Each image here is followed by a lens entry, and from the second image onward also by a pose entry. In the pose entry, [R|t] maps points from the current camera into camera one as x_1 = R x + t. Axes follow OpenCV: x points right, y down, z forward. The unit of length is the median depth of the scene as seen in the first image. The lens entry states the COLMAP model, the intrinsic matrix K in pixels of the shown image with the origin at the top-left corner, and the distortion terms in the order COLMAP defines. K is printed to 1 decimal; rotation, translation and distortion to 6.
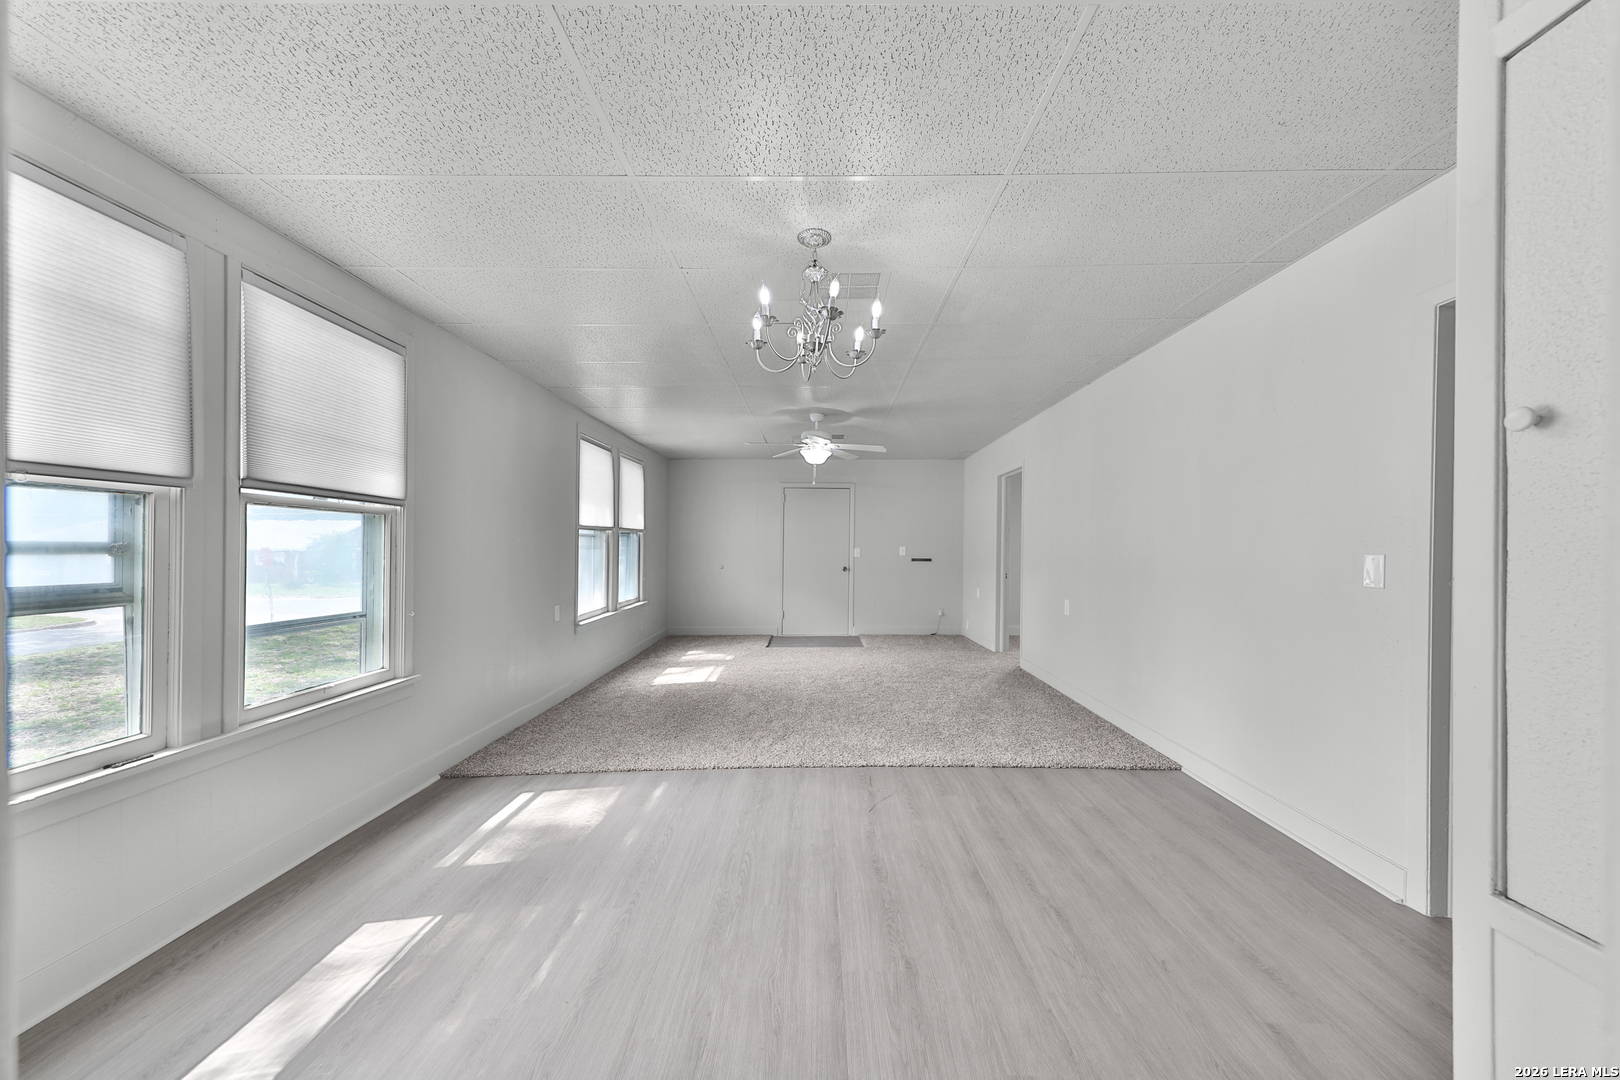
lens RADIAL K [[574.9, 0, 826.0], [0, 574.9, 548.8], [0, 0, 1]] dist [0.000585, 0.000011]
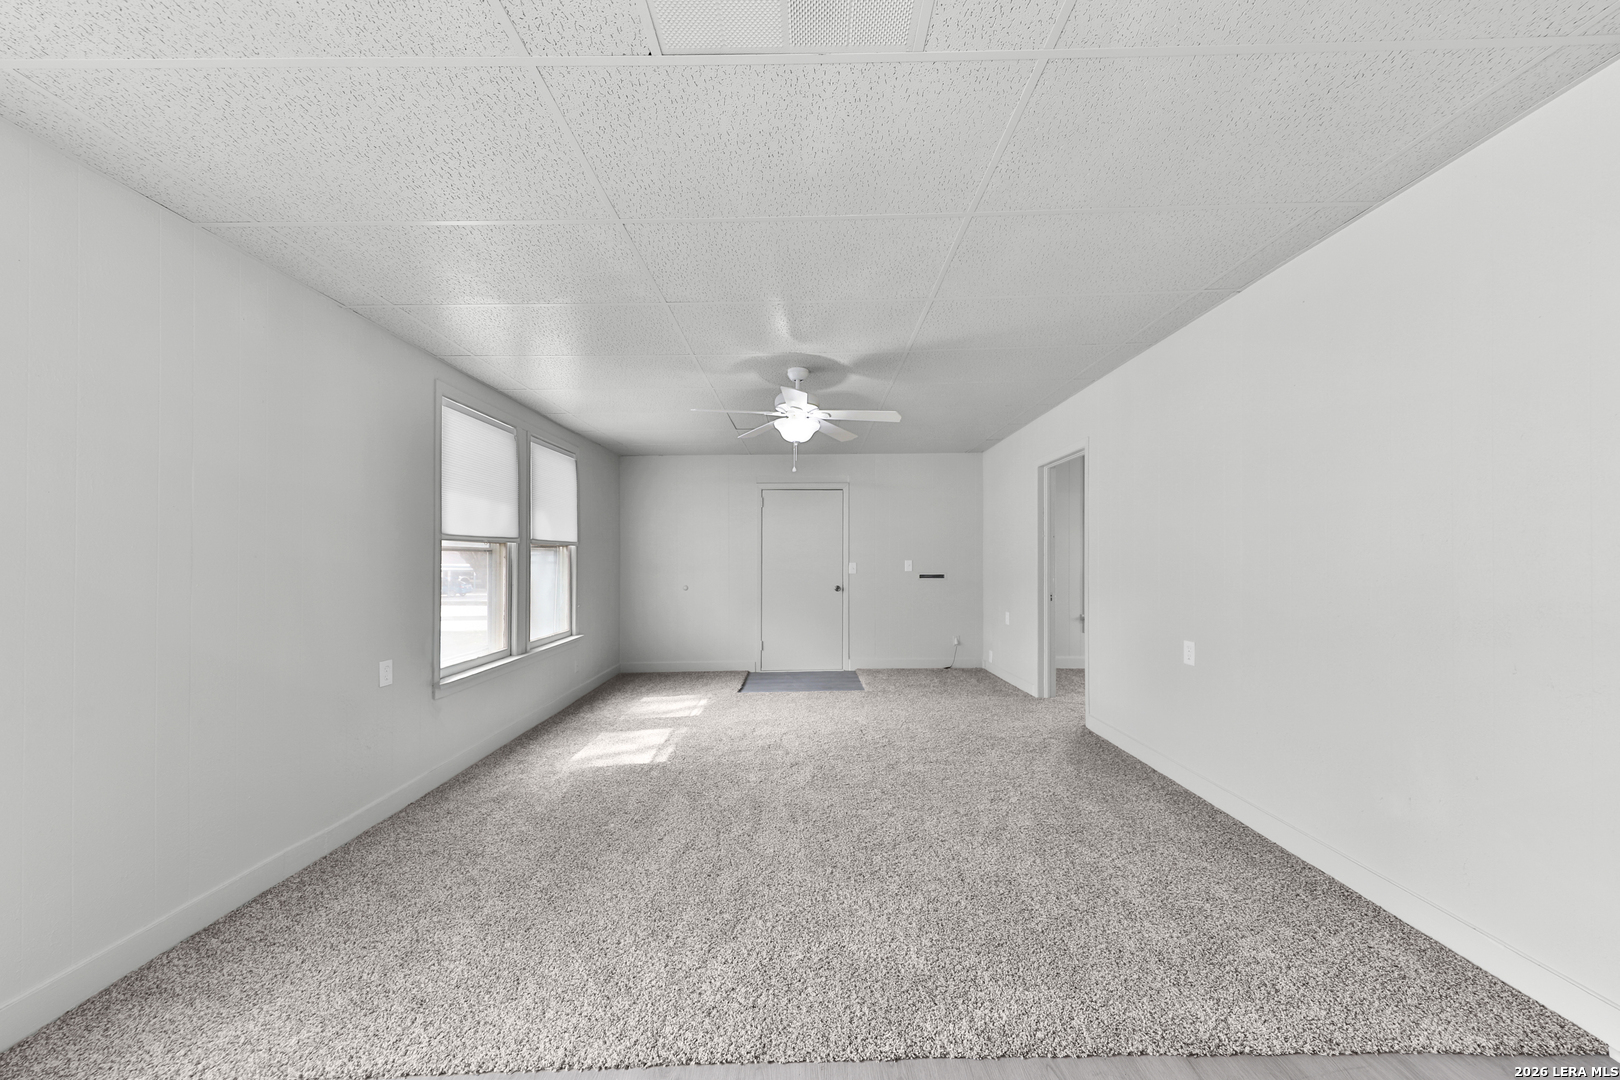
lens RADIAL K [[547.0, 0, 817.1], [0, 547.0, 559.2], [0, 0, 1]] dist [0.010113, -0.000219]
pose [[0.999937, -0.010863, 0.002737, 0.003539], [0.010878, 0.999926, -0.005524, -0.004020], [-0.002677, 0.005553, 0.999981, 0.394624]]
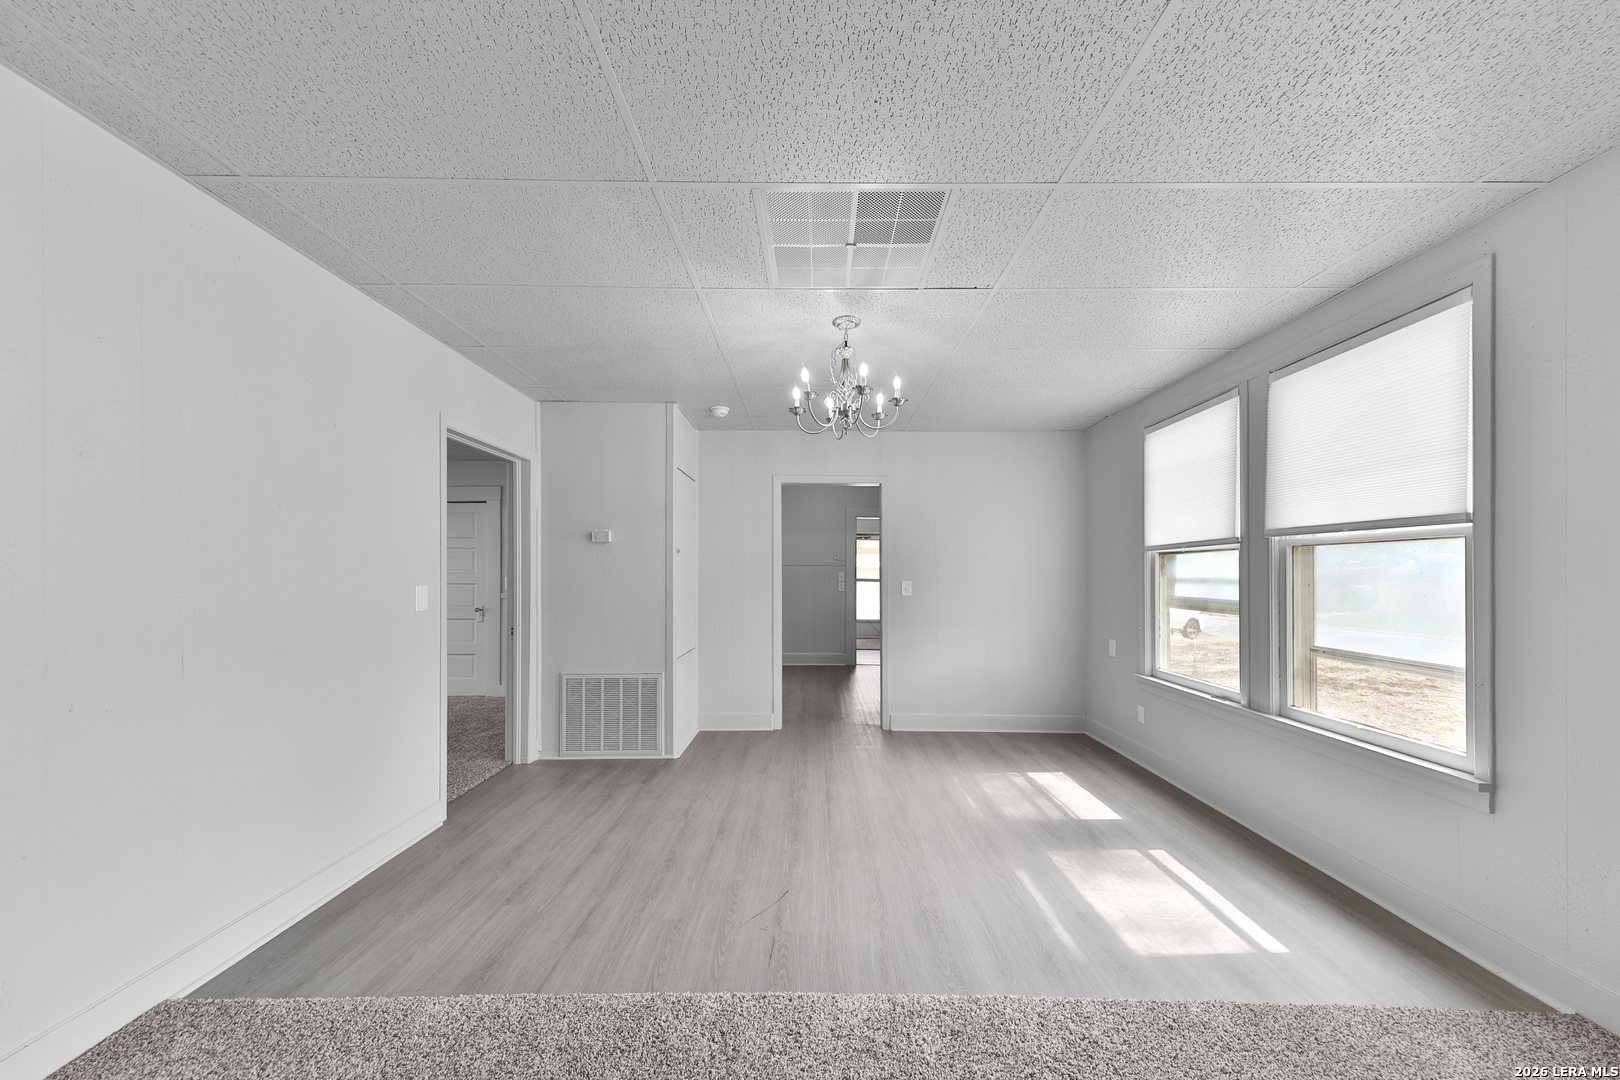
lens RADIAL K [[547.5, 0, 811.9], [0, 547.5, 574.5], [0, 0, 1]] dist [0.010989, -0.000090]
pose [[-0.999786, -0.000544, 0.020662, 0.013412], [-0.000488, 0.999996, 0.002726, -0.008762], [-0.020663, 0.002715, -0.999783, 1.040636]]
